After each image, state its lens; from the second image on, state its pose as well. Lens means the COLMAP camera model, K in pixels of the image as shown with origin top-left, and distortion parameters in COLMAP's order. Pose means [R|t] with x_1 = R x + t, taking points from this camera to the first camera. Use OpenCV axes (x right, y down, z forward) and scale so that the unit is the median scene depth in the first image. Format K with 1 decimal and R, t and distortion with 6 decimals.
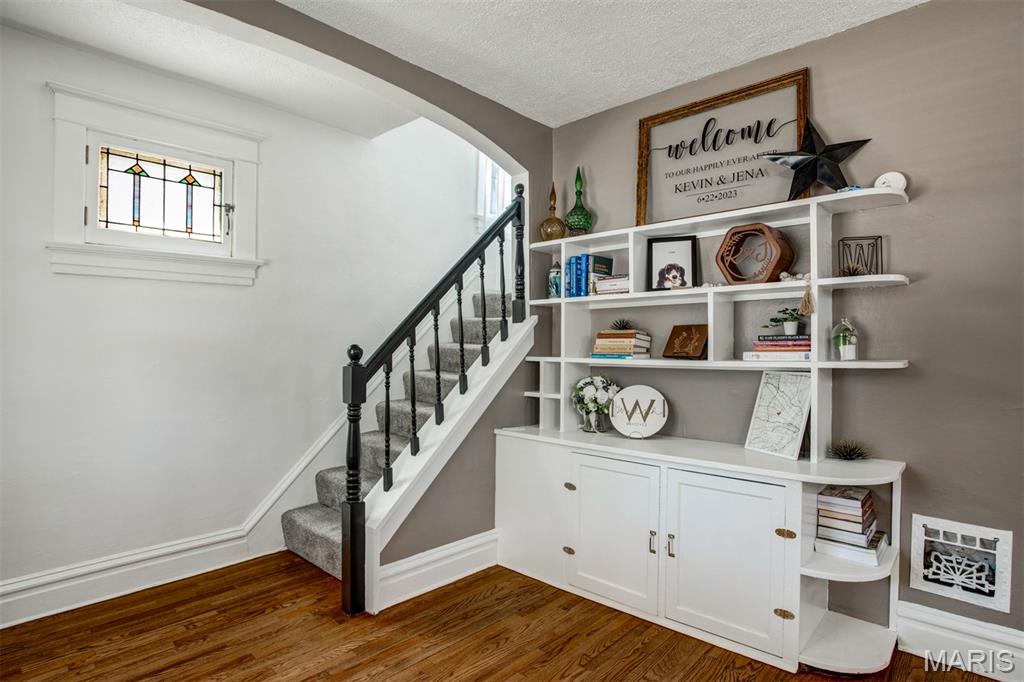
lens RADIAL K [[532.7, 0, 512.1], [0, 532.7, 345.7], [0, 0, 1]] dist [-0.089898, 0.033848]
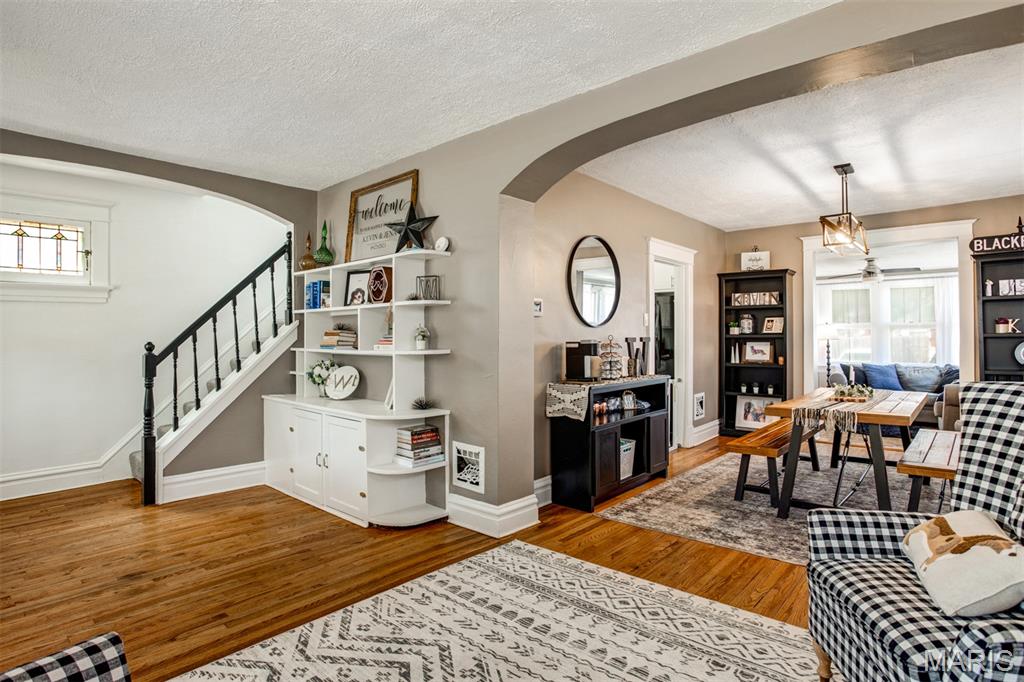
lens RADIAL K [[537.4, 0, 511.6], [0, 537.4, 333.7], [0, 0, 1]] dist [-0.077801, 0.027620]
pose [[0.999765, -0.007713, 0.020239, 0.755274], [0.007709, 0.999970, 0.000305, -0.018175], [-0.020241, -0.000149, 0.999795, -0.620024]]
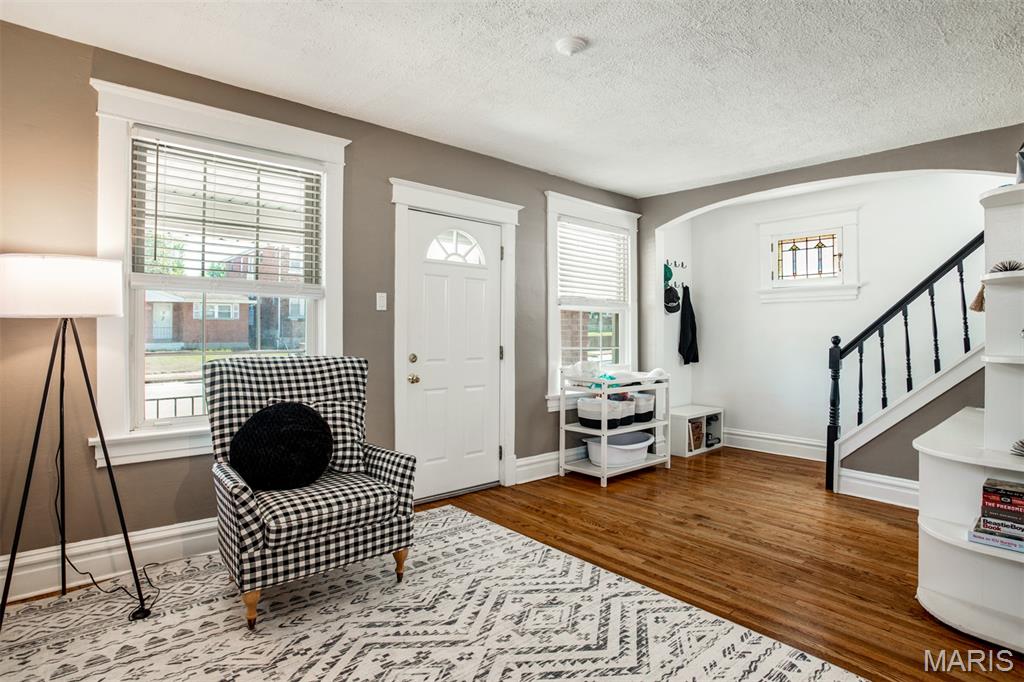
lens RADIAL K [[539.3, 0, 514.9], [0, 539.3, 326.4], [0, 0, 1]] dist [-0.083748, 0.043927]
pose [[-0.089115, -0.009440, -0.995977, 1.422594], [-0.002957, 0.999953, -0.009213, -0.012795], [0.996017, 0.002124, -0.089139, 0.088452]]
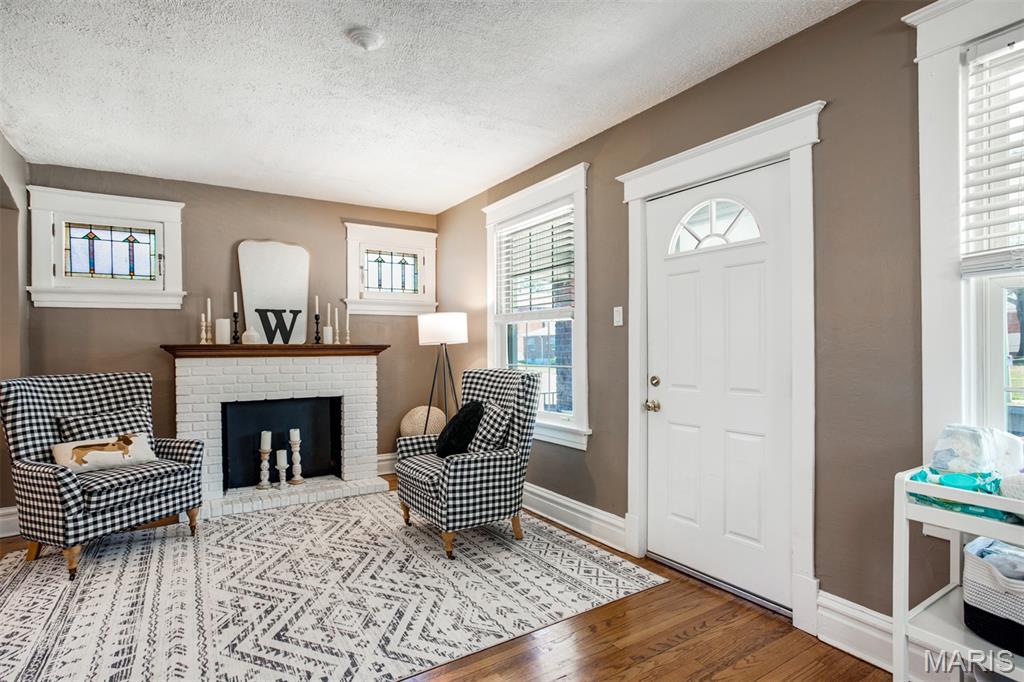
lens RADIAL K [[515.8, 0, 512.4], [0, 515.8, 353.8], [0, 0, 1]] dist [-0.066103, 0.042527]
pose [[-0.969951, 0.007013, 0.243200, 0.020681], [0.007951, 0.999964, 0.002874, -0.005441], [-0.243171, 0.004721, -0.969972, 0.869734]]
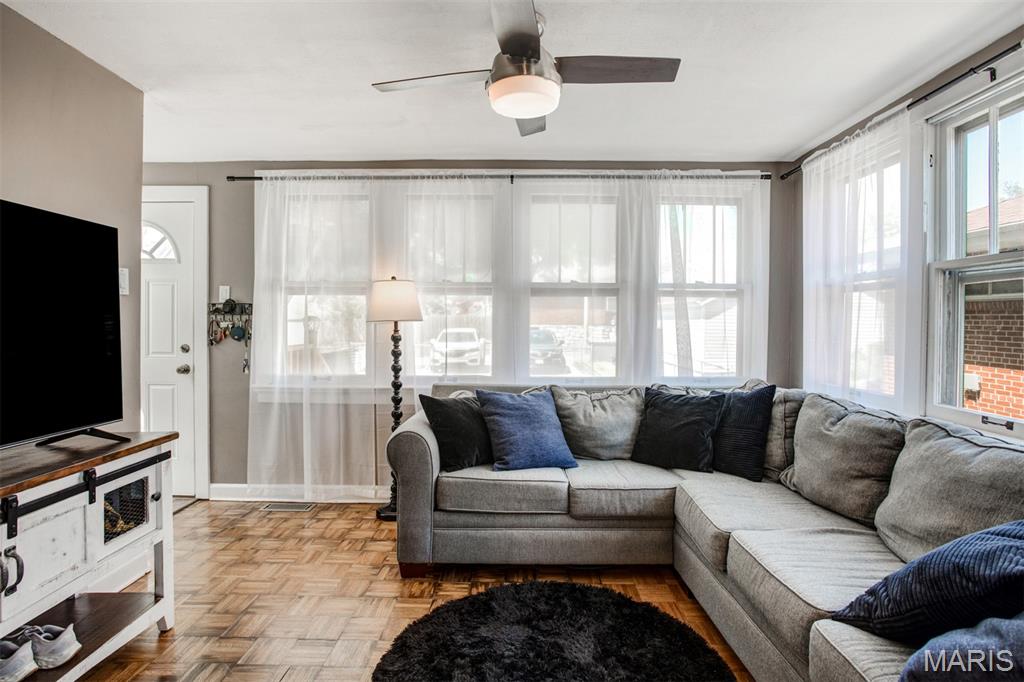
lens RADIAL K [[514.6, 0, 518.5], [0, 514.6, 321.7], [0, 0, 1]] dist [-0.061828, 0.029399]
pose [[0.739718, -0.009318, 0.672852, 2.266859], [-0.006230, 0.999766, 0.020694, 0.010426], [-0.672888, -0.019499, 0.739487, 1.622760]]
